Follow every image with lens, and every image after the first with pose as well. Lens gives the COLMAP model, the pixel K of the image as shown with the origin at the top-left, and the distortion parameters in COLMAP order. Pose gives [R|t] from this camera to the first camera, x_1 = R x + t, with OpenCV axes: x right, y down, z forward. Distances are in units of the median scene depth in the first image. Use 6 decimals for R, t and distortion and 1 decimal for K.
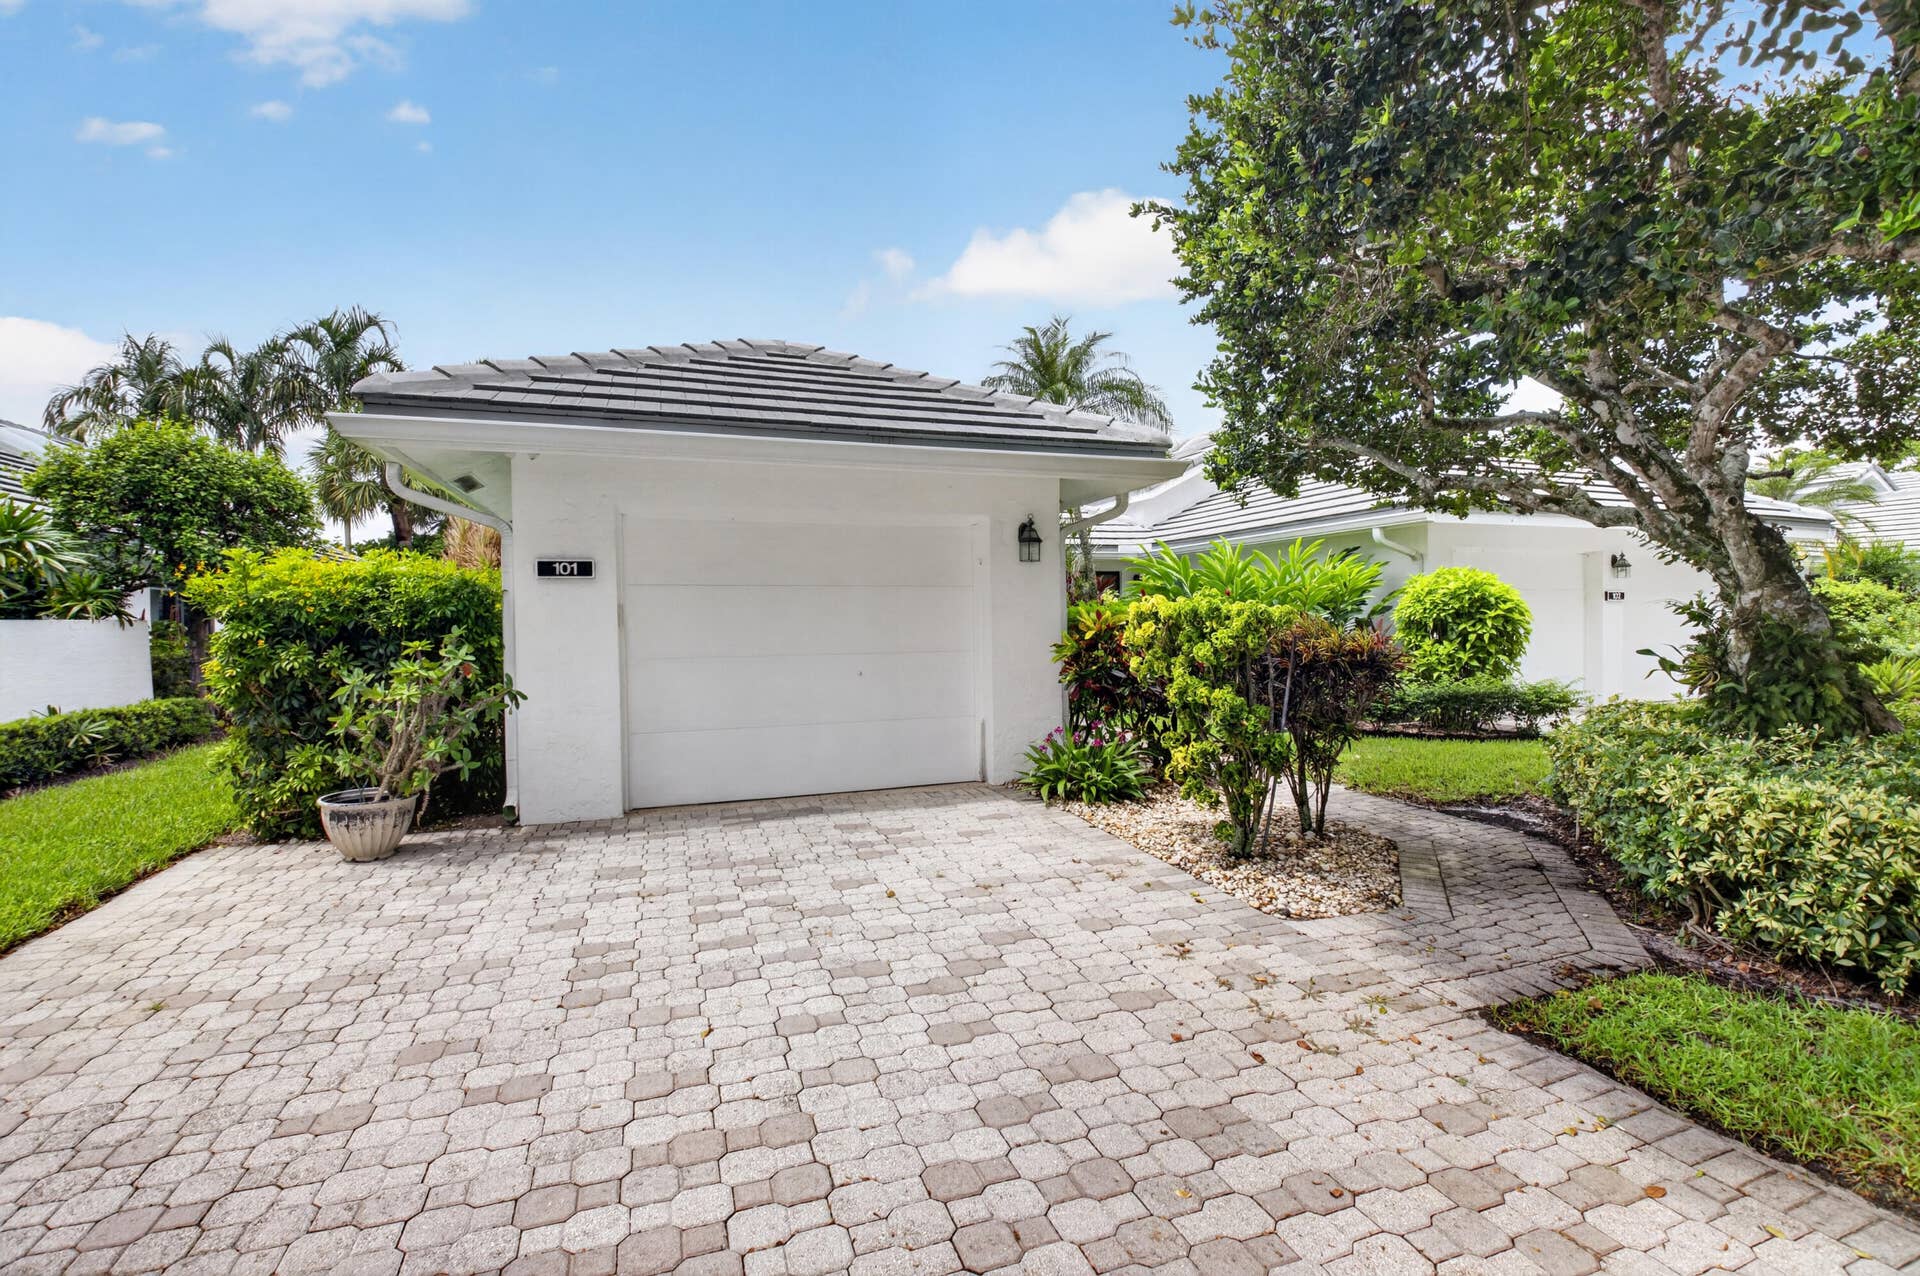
lens RADIAL K [[864.2, 0, 939.3], [0, 864.2, 632.4], [0, 0, 1]] dist [-0.000984, -0.016298]
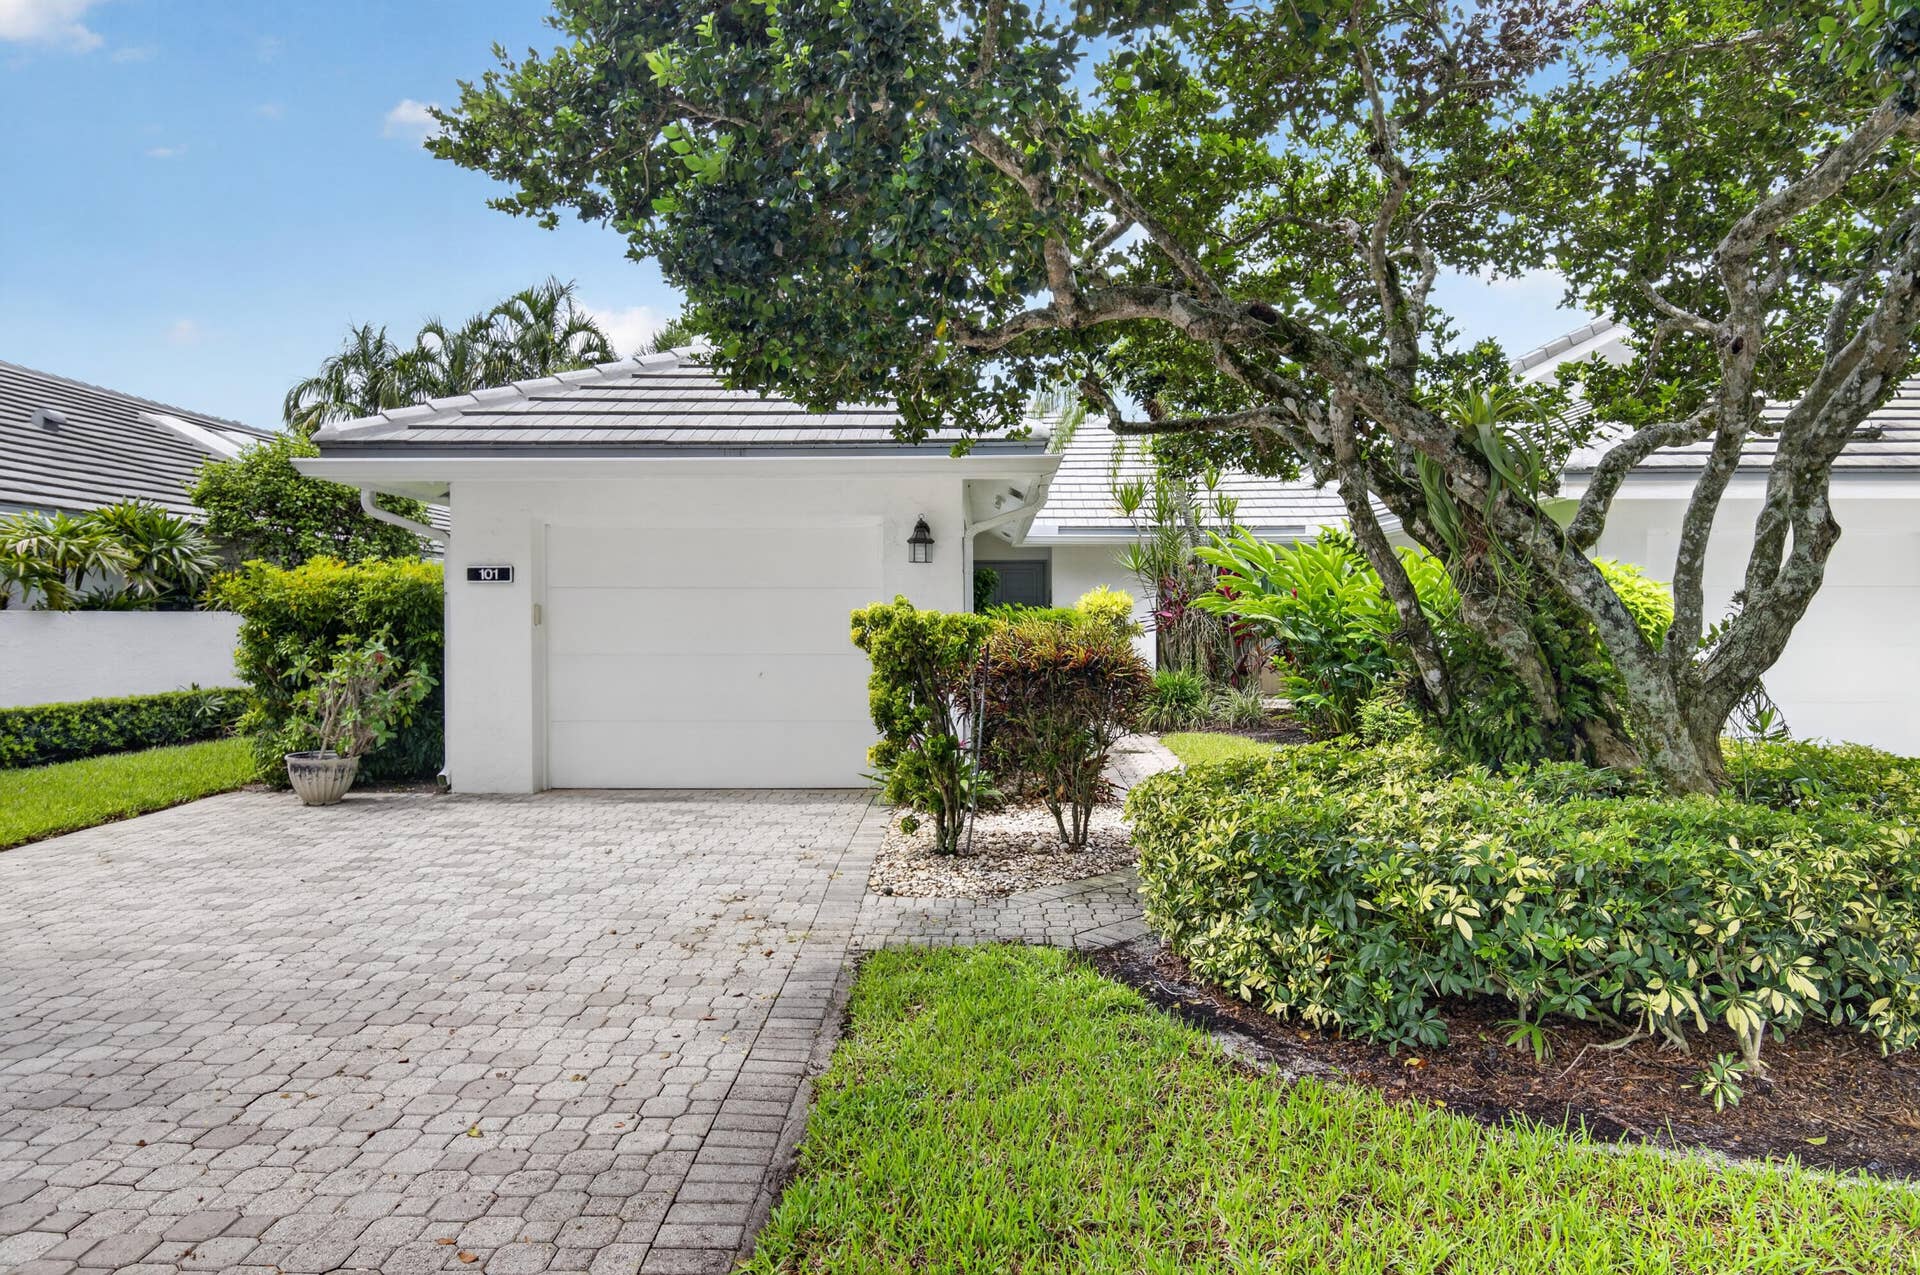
lens RADIAL K [[1228.0, 0, 958.5], [0, 1228.0, 630.0], [0, 0, 1]] dist [0.001166, -0.002014]
pose [[0.935250, 0.015181, -0.353662, 0.601283], [-0.015474, 0.999878, 0.002000, -0.009673], [0.353650, 0.003602, 0.935371, -0.259178]]
